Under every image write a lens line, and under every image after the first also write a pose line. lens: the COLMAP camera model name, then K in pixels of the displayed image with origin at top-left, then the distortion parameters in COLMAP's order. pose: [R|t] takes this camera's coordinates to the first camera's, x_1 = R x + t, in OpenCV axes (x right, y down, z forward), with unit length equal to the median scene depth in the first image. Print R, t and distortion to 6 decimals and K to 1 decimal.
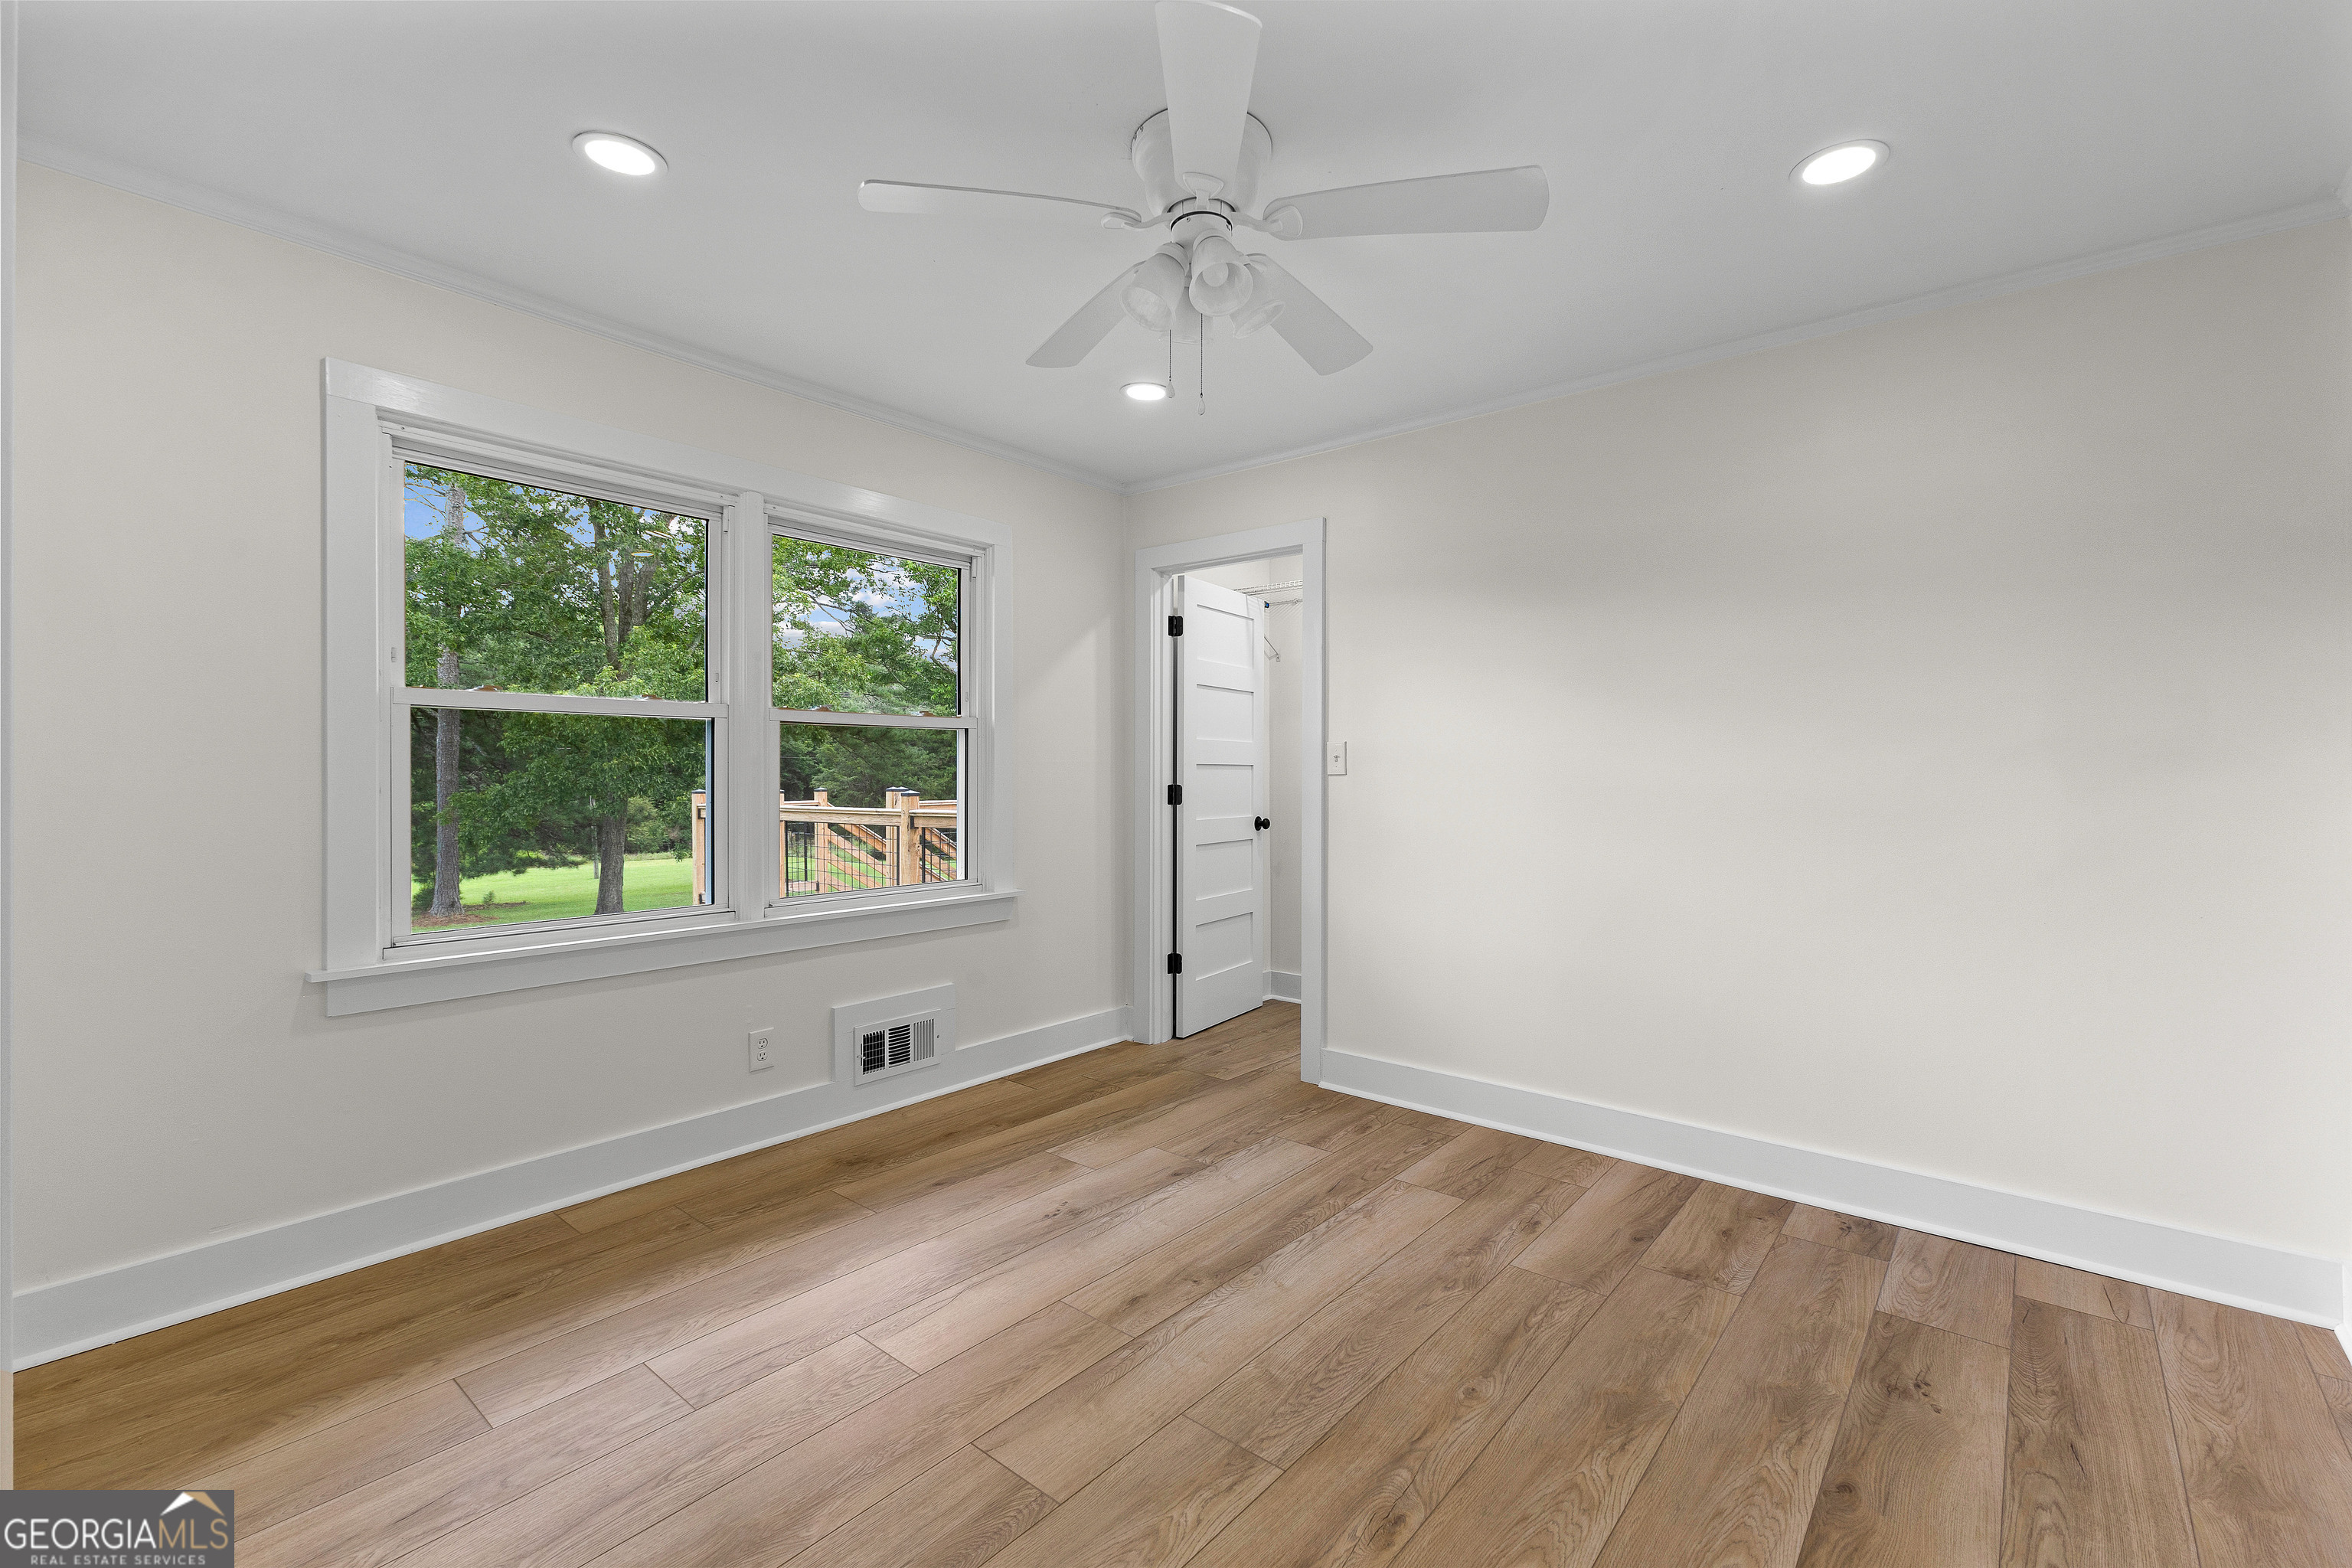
lens RADIAL K [[1029.7, 0, 1202.5], [0, 1029.7, 771.4], [0, 0, 1]] dist [0.015191, -0.002590]
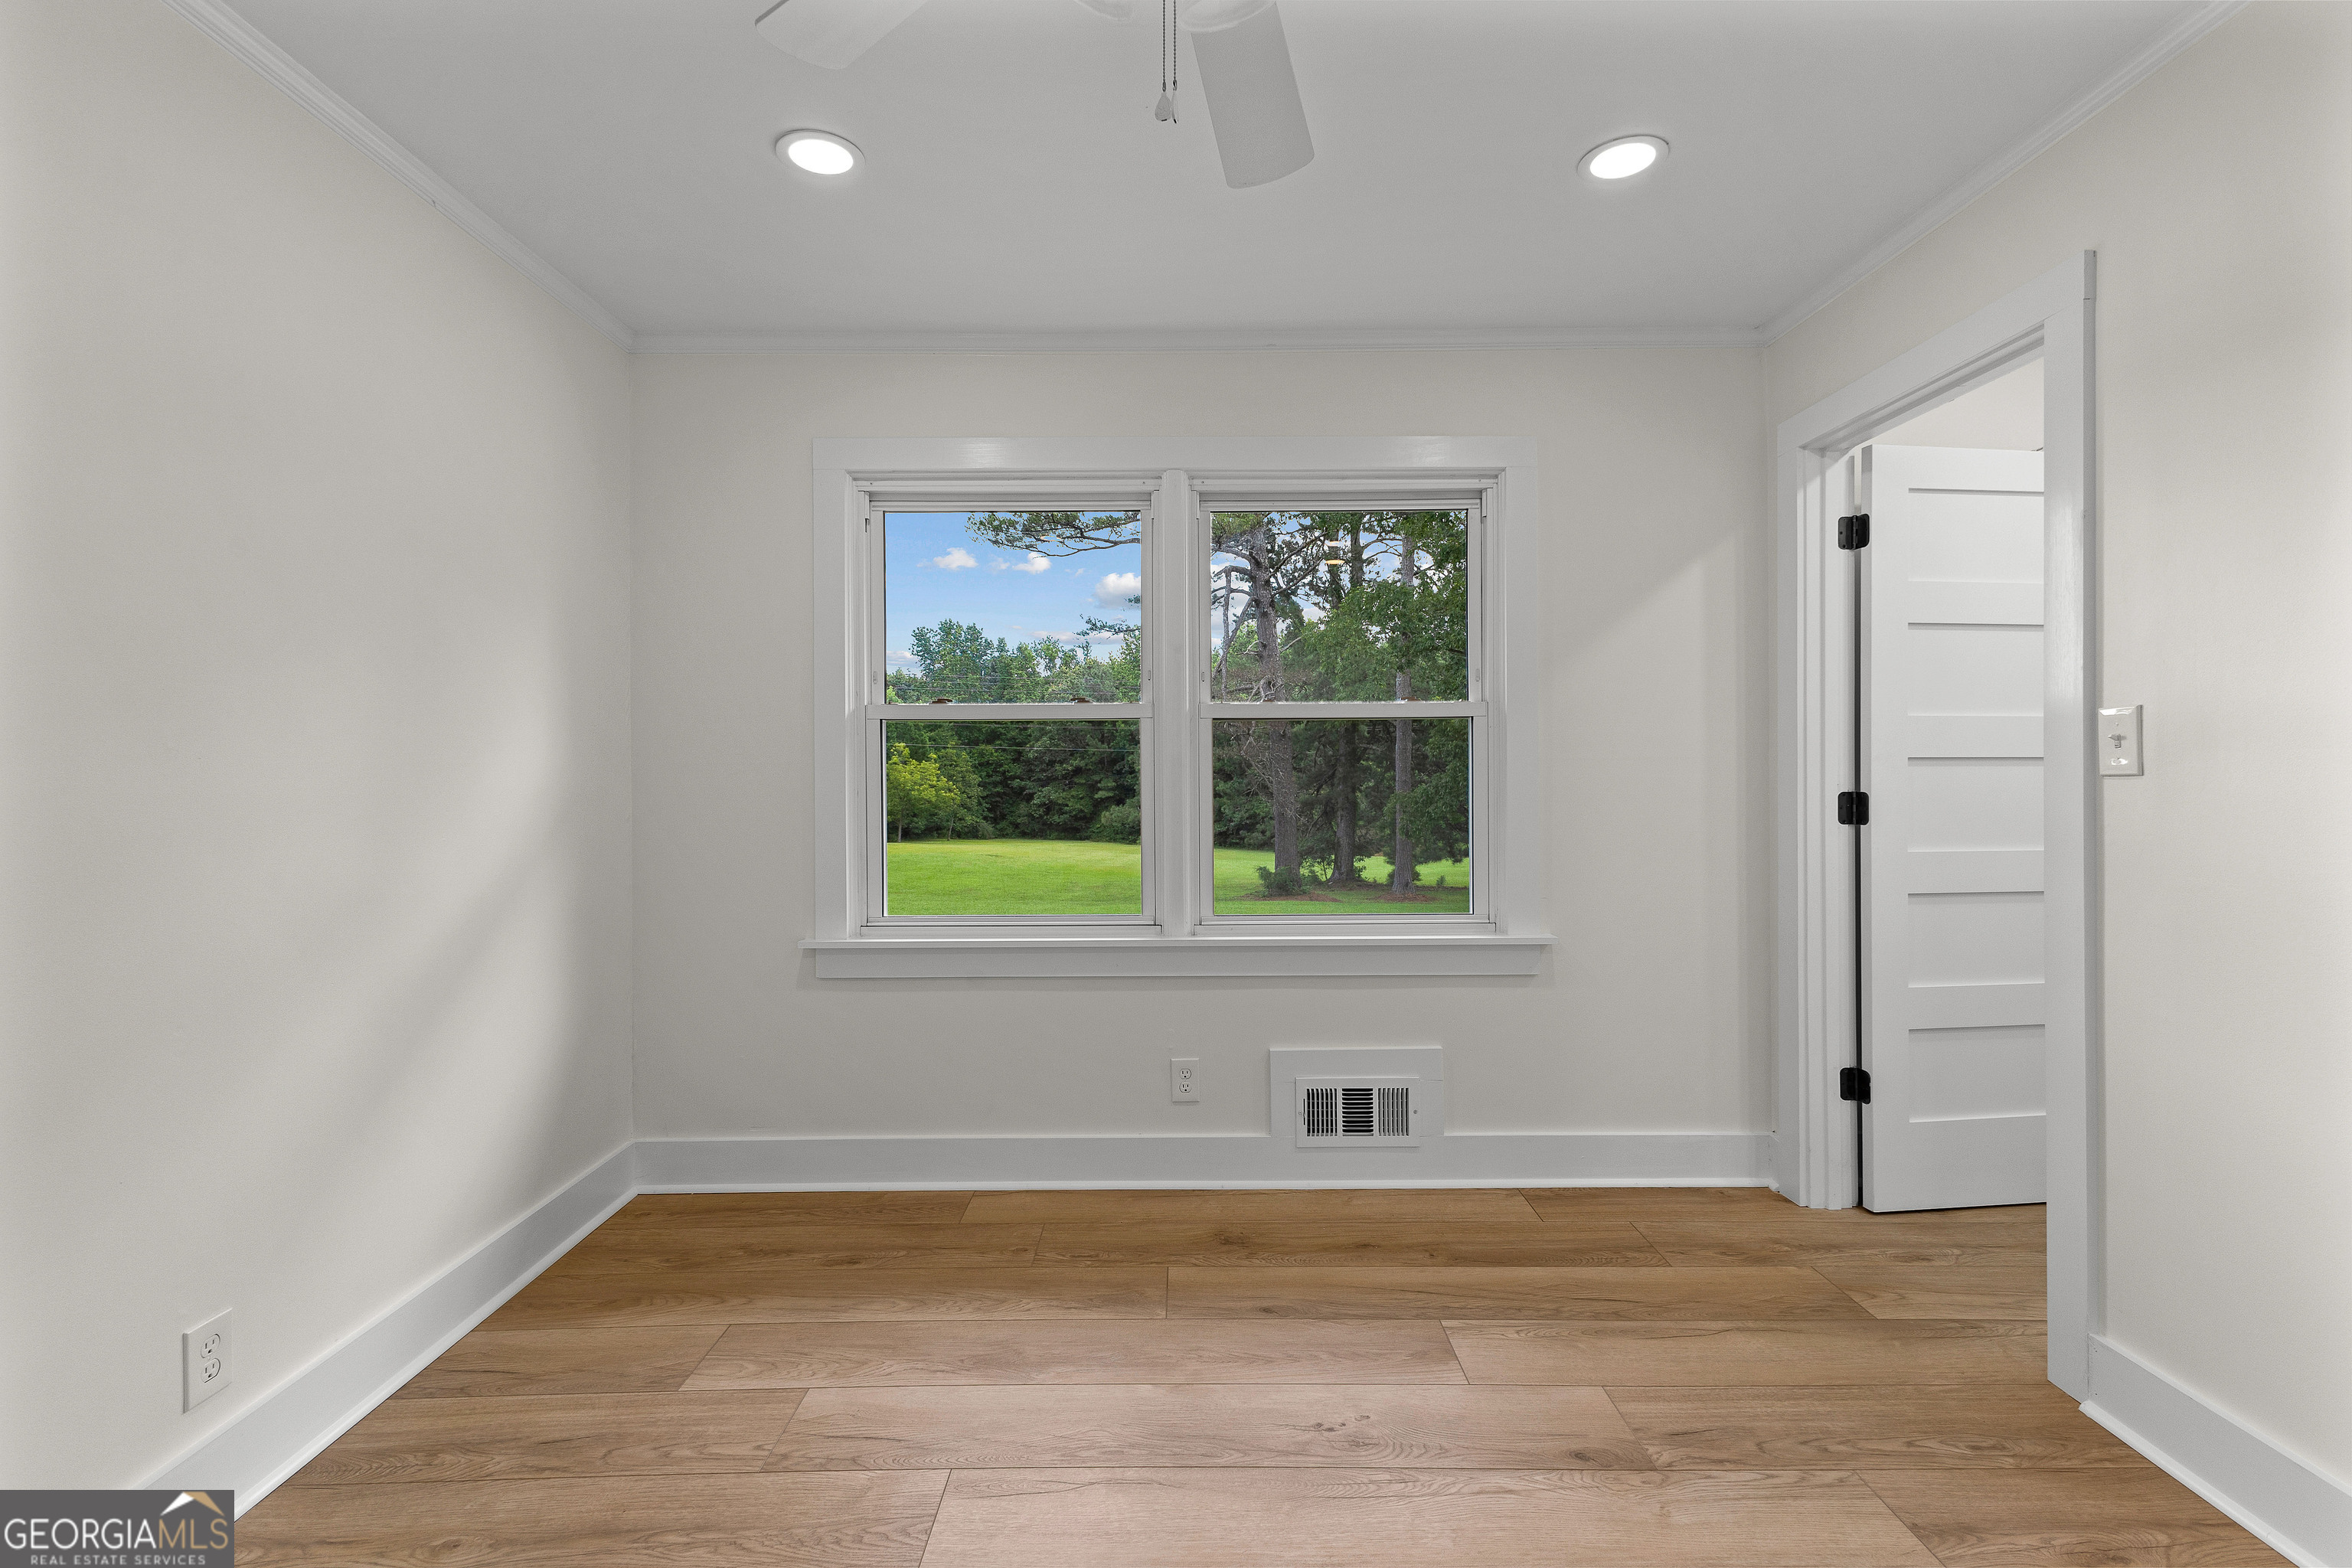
lens RADIAL K [[1029.7, 0, 1173.8], [0, 1029.7, 771.0], [0, 0, 1]] dist [0.015191, -0.002590]
pose [[0.629510, -0.006451, -0.776965, 0.250547], [0.006312, 0.999975, -0.003189, -0.000080], [0.776966, -0.002897, 0.629535, 0.384483]]
